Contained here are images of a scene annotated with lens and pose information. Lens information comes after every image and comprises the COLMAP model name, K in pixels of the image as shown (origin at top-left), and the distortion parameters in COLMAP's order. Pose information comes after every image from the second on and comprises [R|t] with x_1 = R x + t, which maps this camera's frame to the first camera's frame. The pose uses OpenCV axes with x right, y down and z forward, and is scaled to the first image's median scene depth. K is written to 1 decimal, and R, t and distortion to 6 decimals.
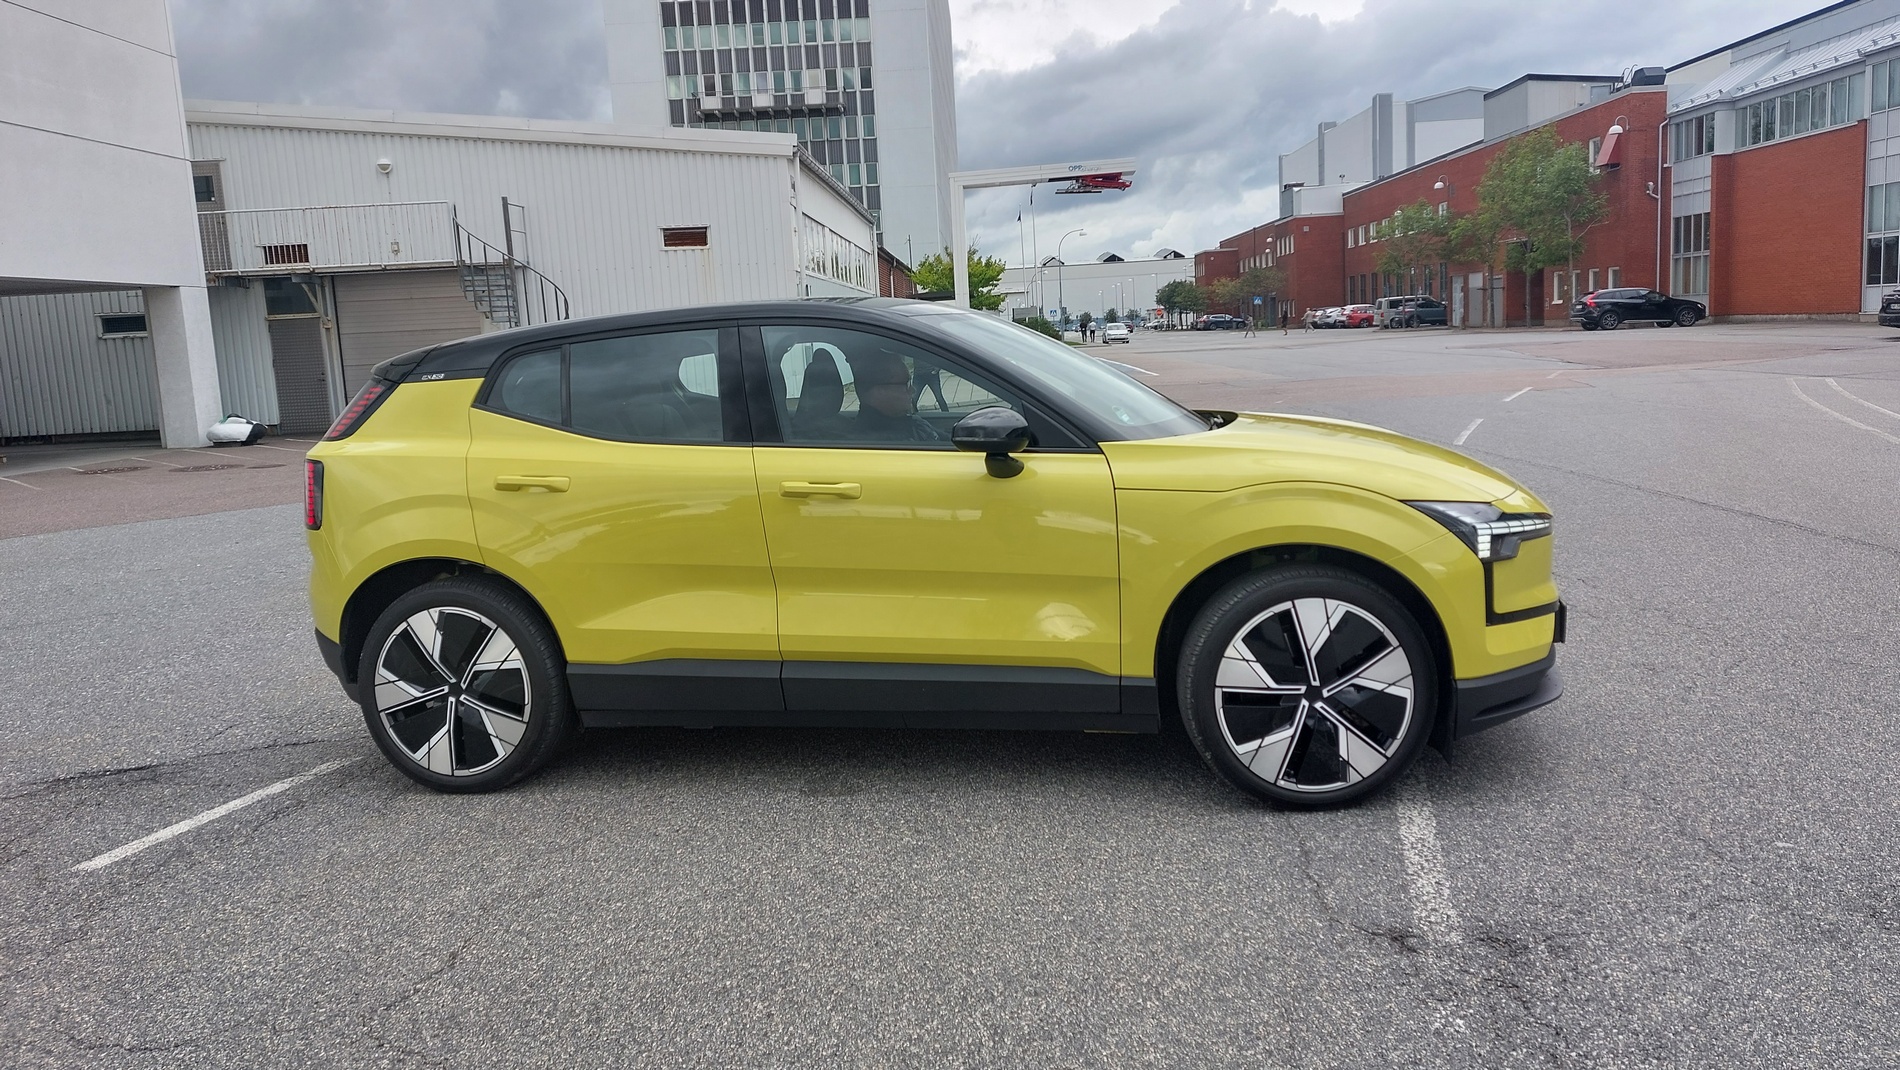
lens RADIAL K [[1413.3, 0, 965.7], [0, 1413.3, 472.7], [0, 0, 1]] dist [0.092330, -0.105158]
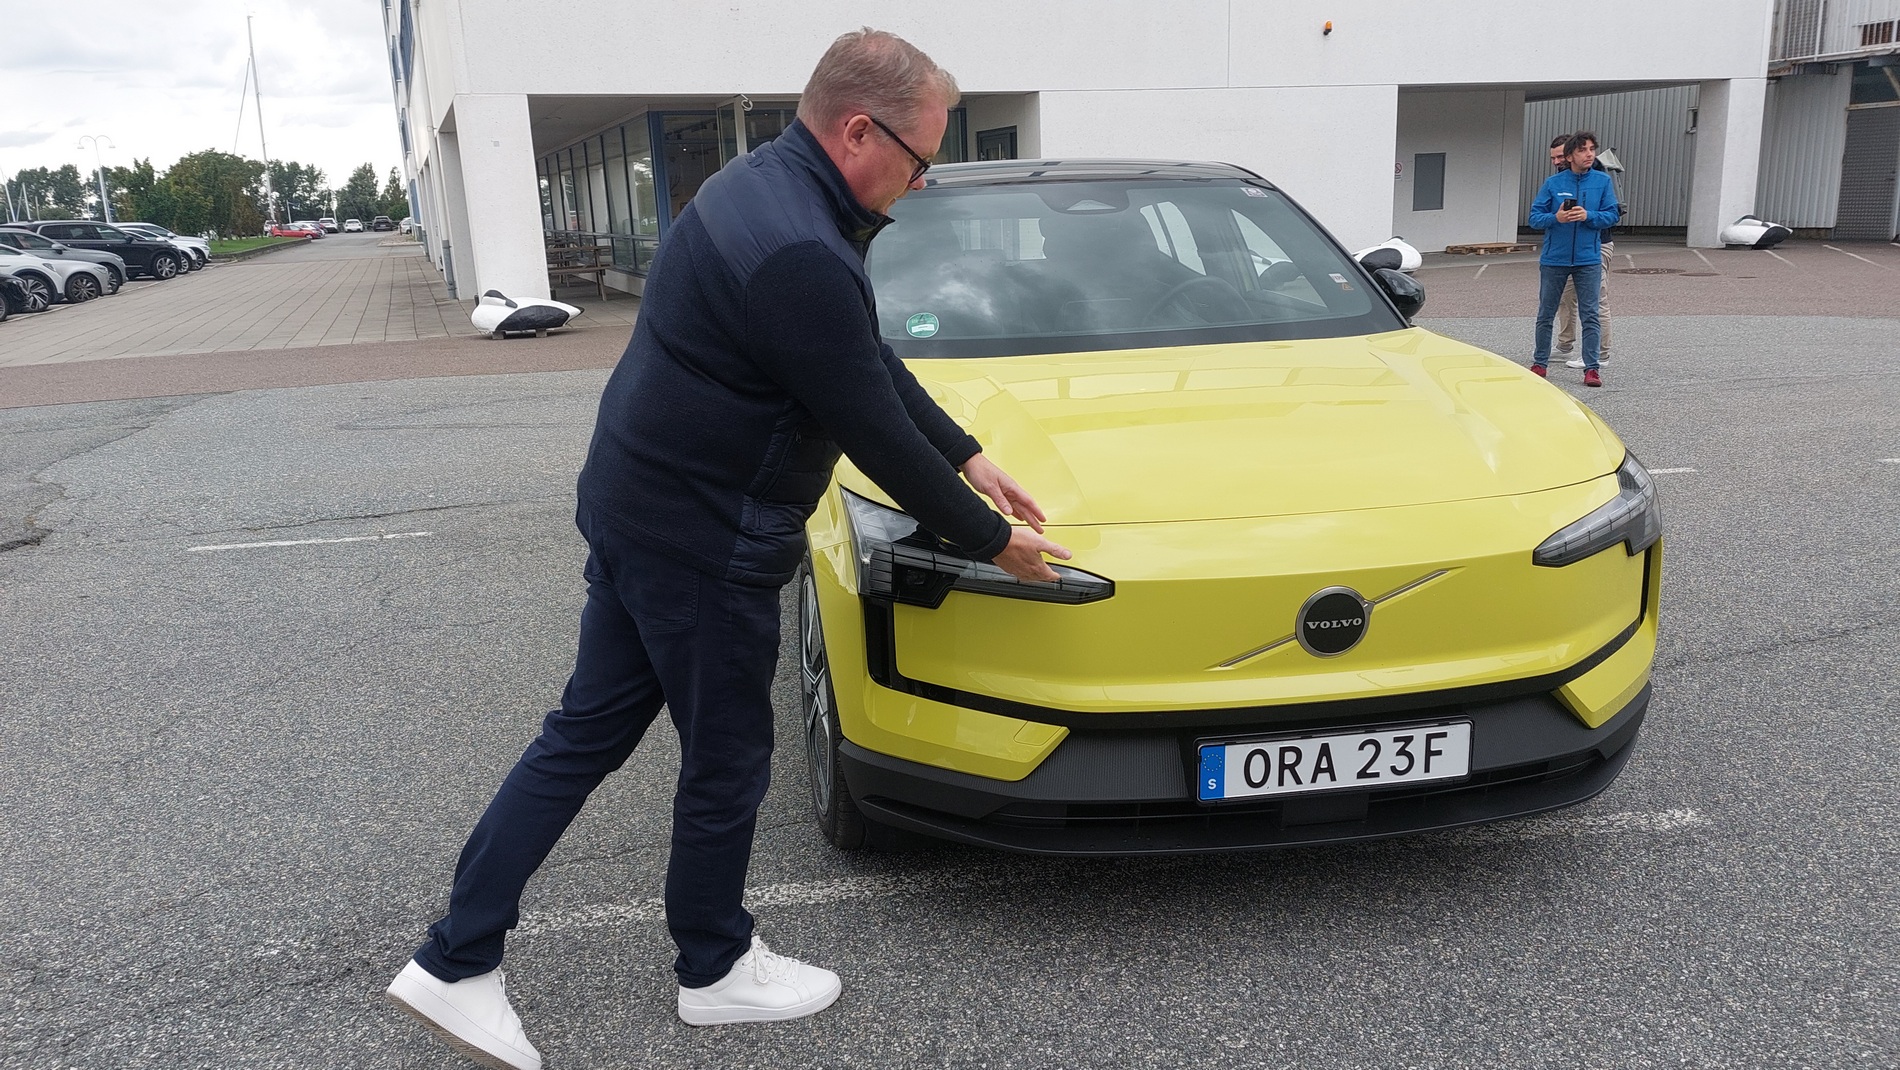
lens RADIAL K [[1377.5, 0, 950.0], [0, 1377.5, 535.0], [0, 0, 1]] dist [0.078869, -0.085303]
pose [[0.363096, 0.253237, -0.896679, 0.170111], [-0.070864, 0.967076, 0.244423, -0.022537], [0.929053, -0.025207, 0.369087, 0.134735]]
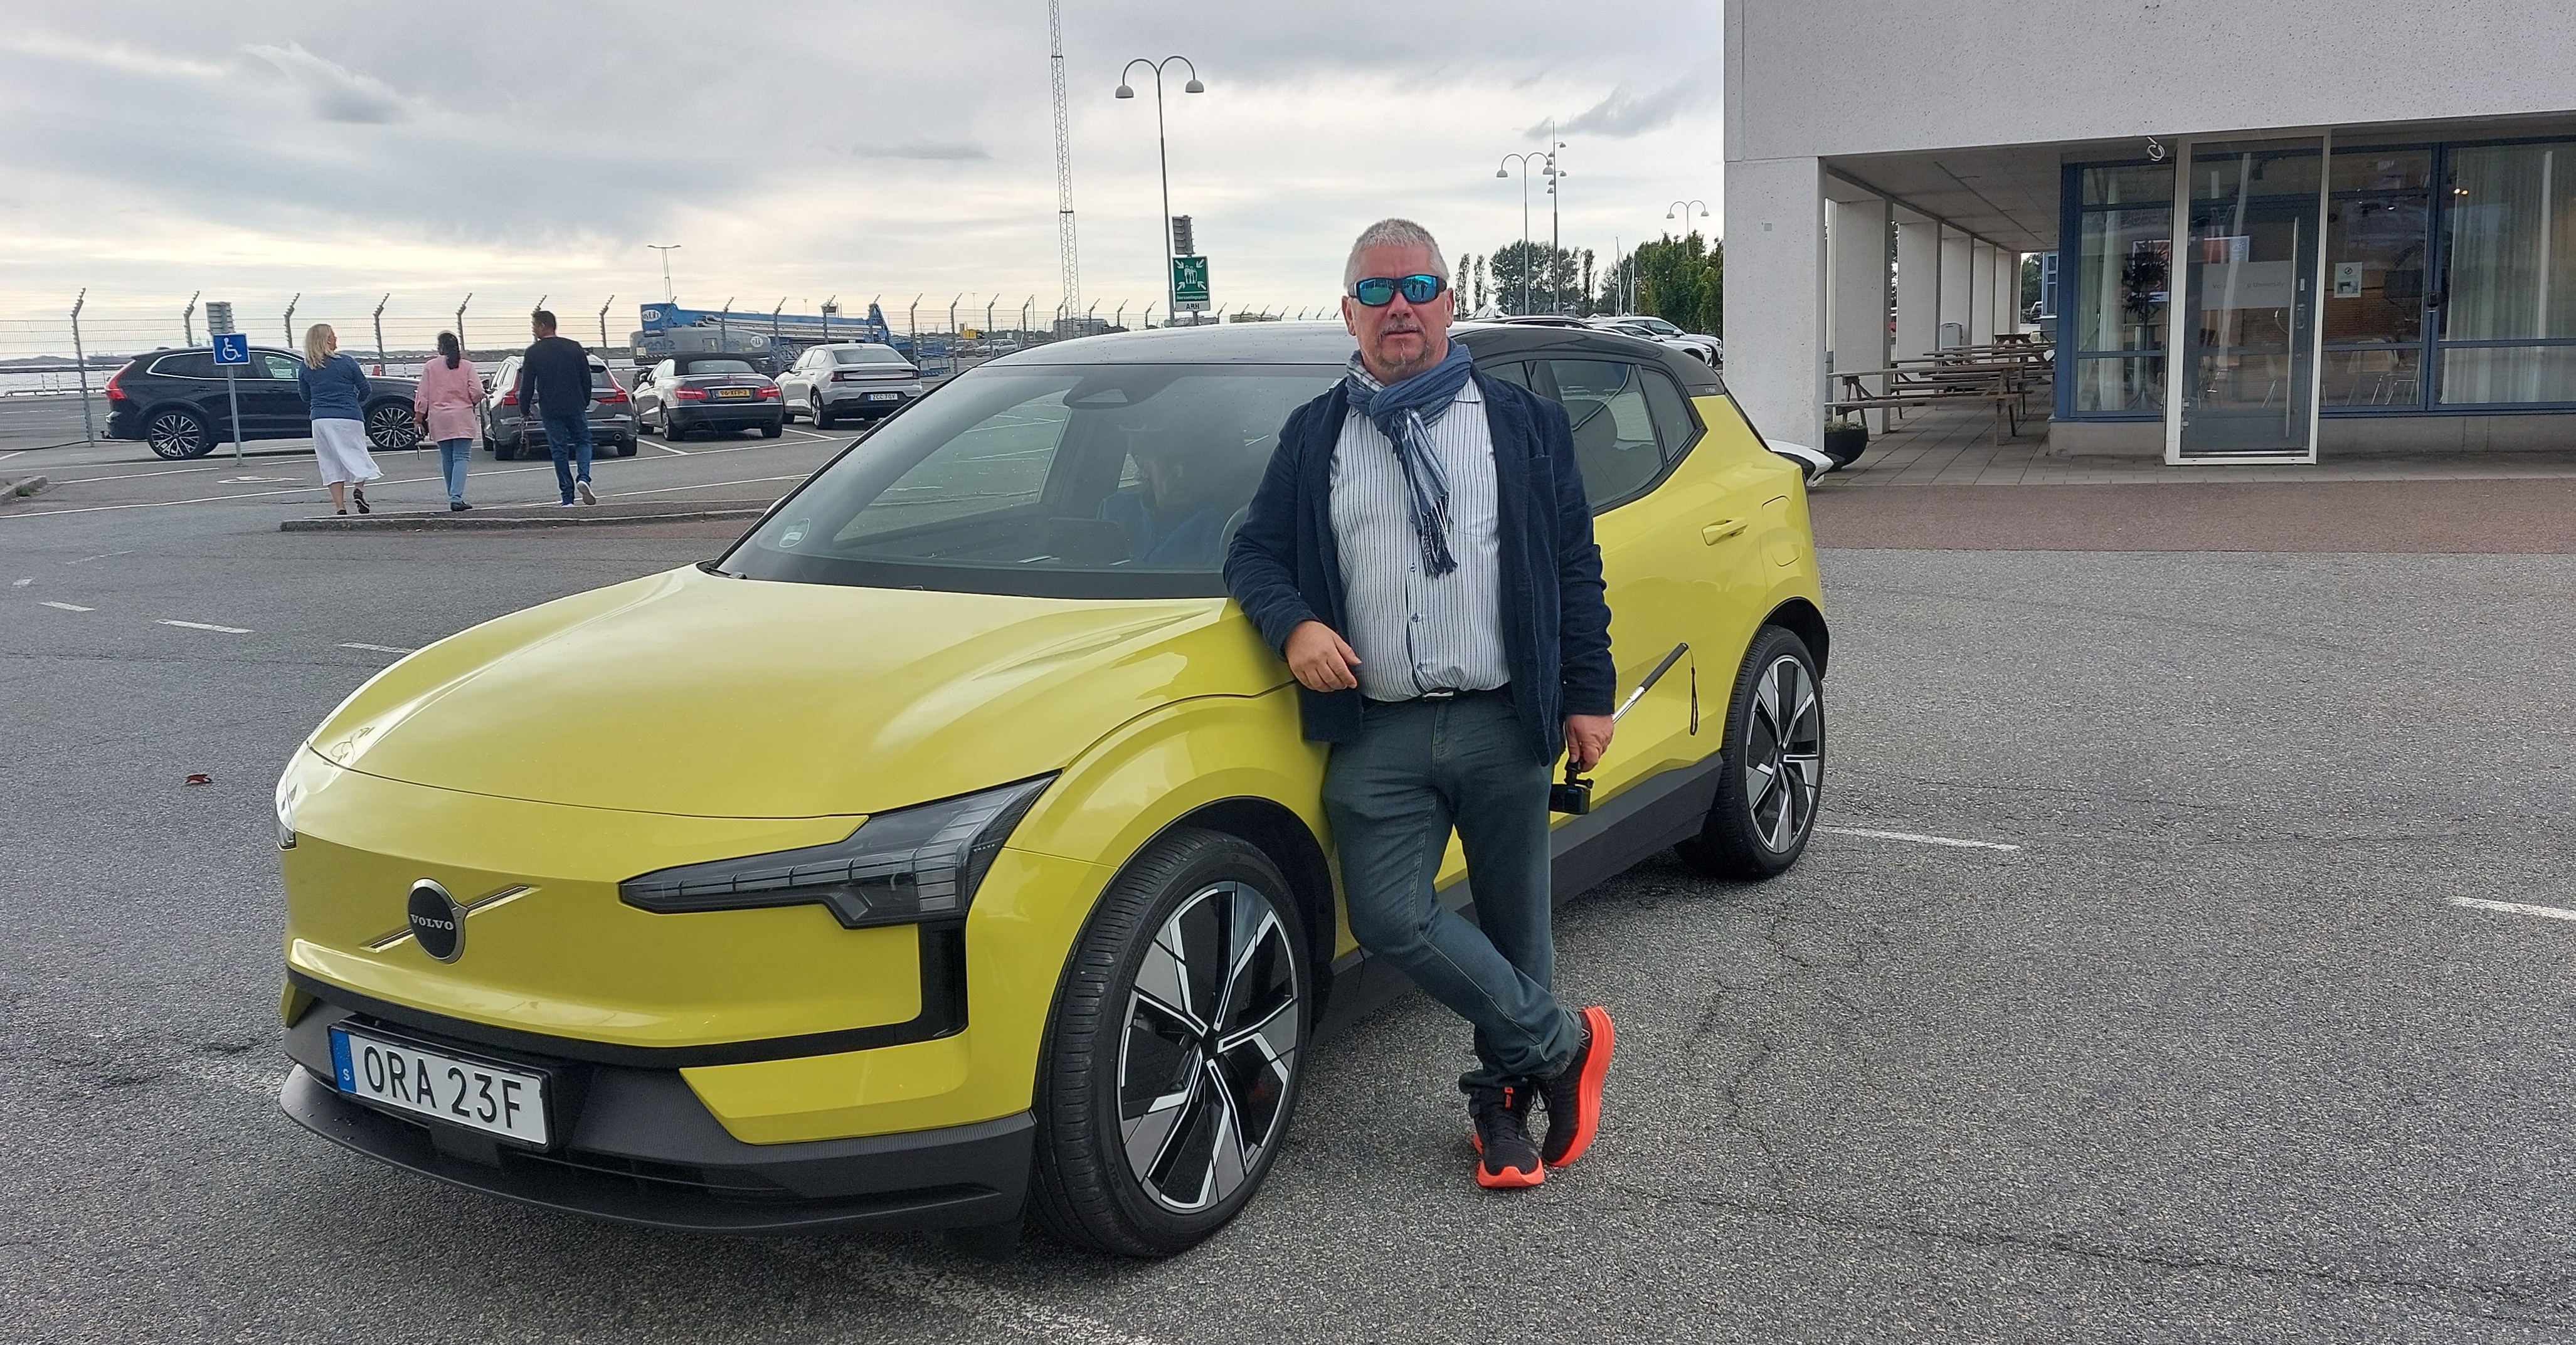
lens RADIAL K [[2062.6, 0, 1387.9], [0, 2062.6, 673.4], [0, 0, 1]] dist [0.068484, -0.011171]
pose [[-0.322650, 0.215045, -0.921766, 0.192093], [-0.045499, 0.969200, 0.242037, -0.045840], [0.945424, 0.120033, -0.302928, 0.312619]]
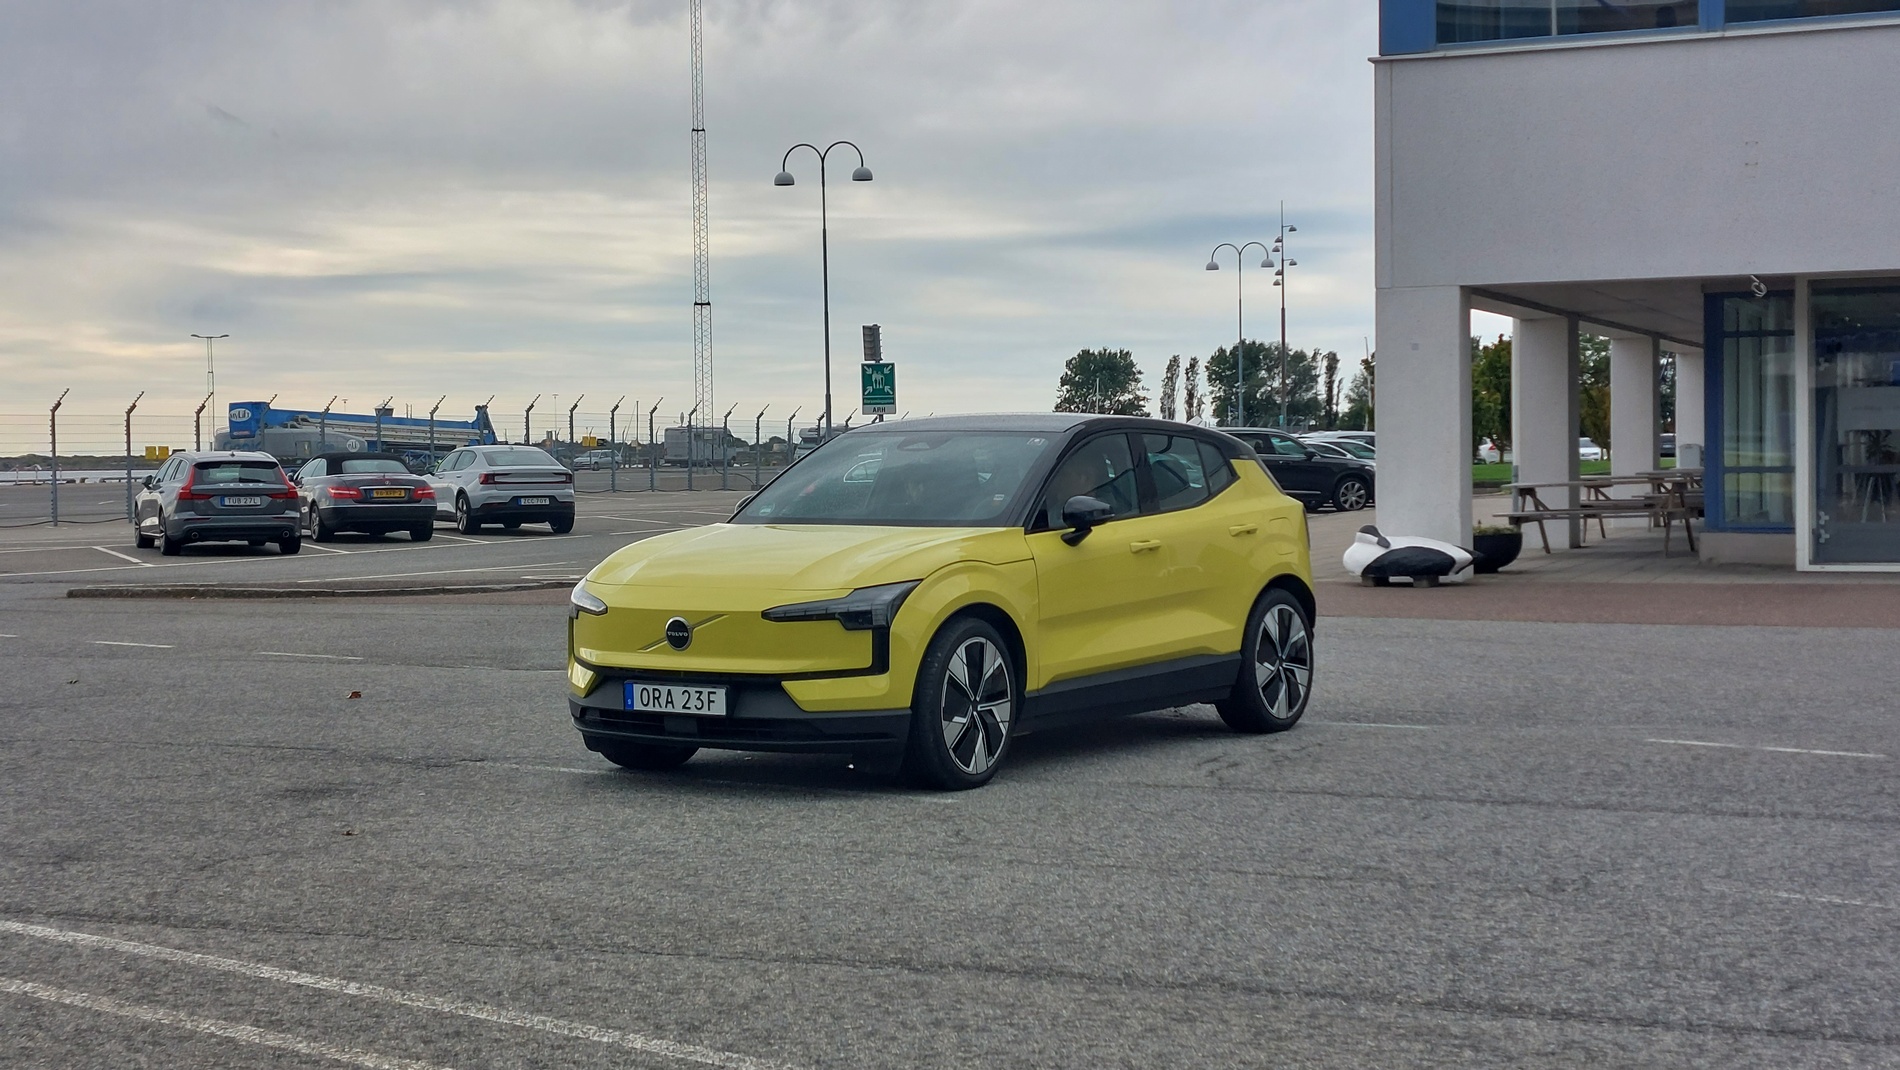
lens RADIAL K [[2725.2, 0, 868.1], [0, 2725.2, 479.9], [0, 0, 1]] dist [0.289690, -1.180371]
pose [[-0.394416, 0.065759, -0.916576, 0.520651], [-0.056472, 0.993817, 0.095601, -0.067123], [0.917195, 0.089467, -0.388263, 0.427928]]
